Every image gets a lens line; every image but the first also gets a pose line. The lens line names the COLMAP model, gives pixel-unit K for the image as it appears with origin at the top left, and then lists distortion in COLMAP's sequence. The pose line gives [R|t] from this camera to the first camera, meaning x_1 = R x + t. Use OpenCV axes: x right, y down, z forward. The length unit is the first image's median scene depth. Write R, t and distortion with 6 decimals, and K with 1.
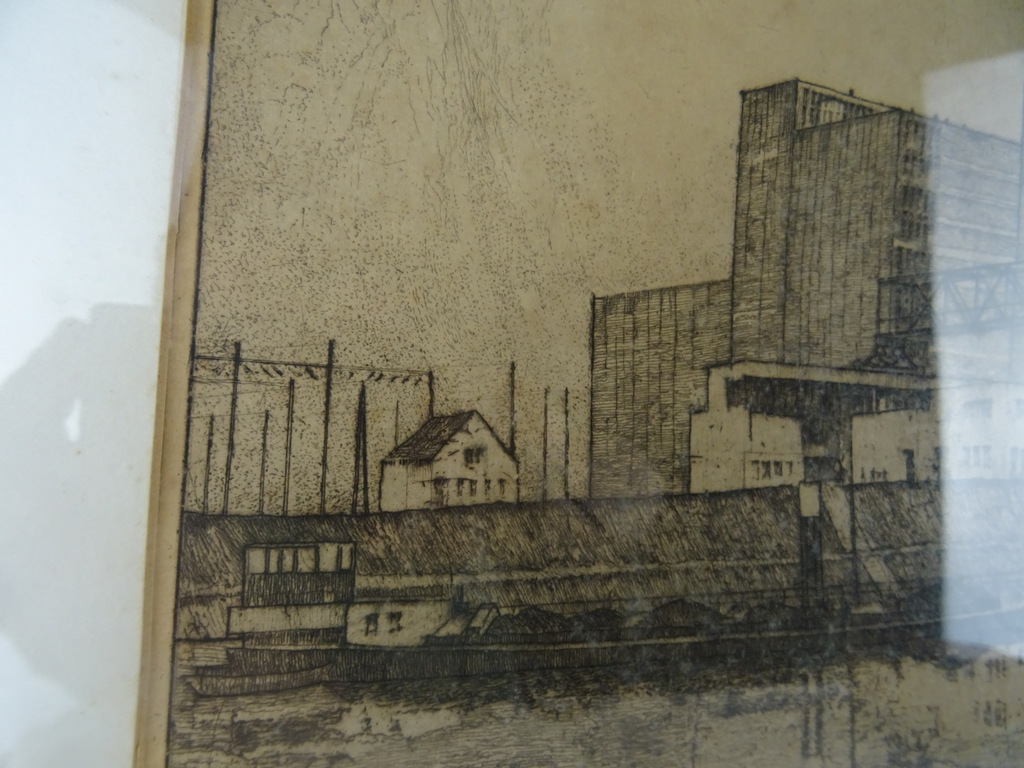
lens RADIAL K [[734.0, 0, 513.9], [0, 734.0, 383.8], [0, 0, 1]] dist [-0.000809, -0.006290]
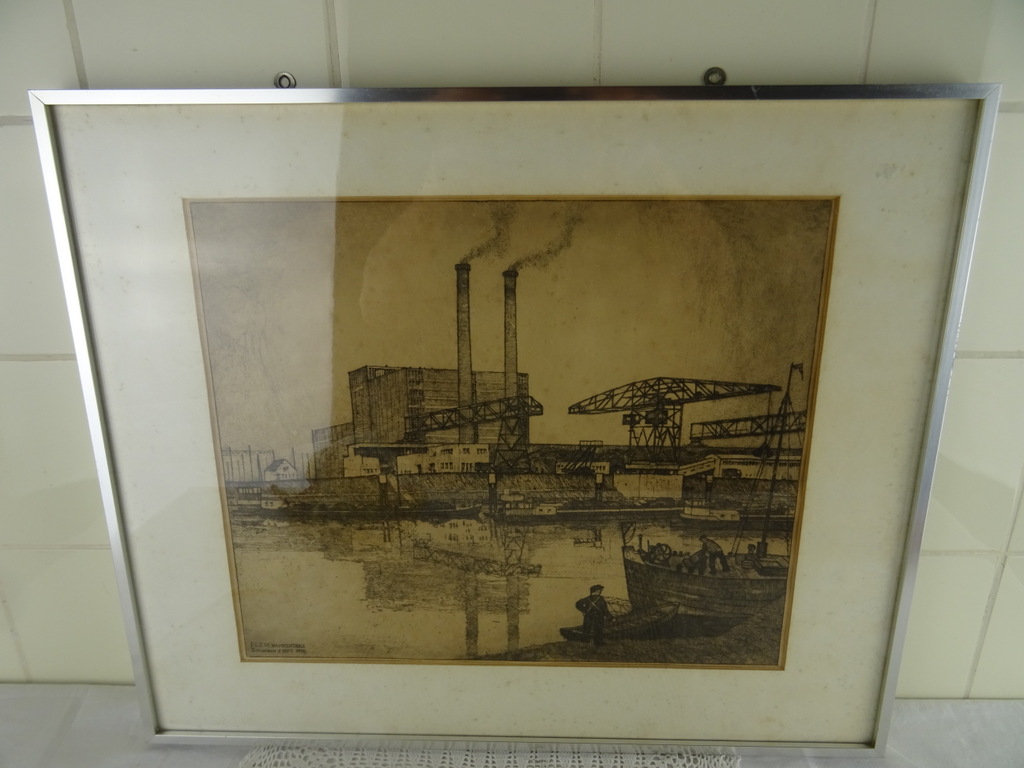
lens RADIAL K [[734.0, 0, 513.9], [0, 734.0, 383.8], [0, 0, 1]] dist [-0.000809, -0.006290]
pose [[0.938961, 0.052266, -0.340030, 2.254756], [0.061947, 0.946549, 0.316554, -1.411317], [0.338400, -0.318296, 0.885535, -1.860090]]
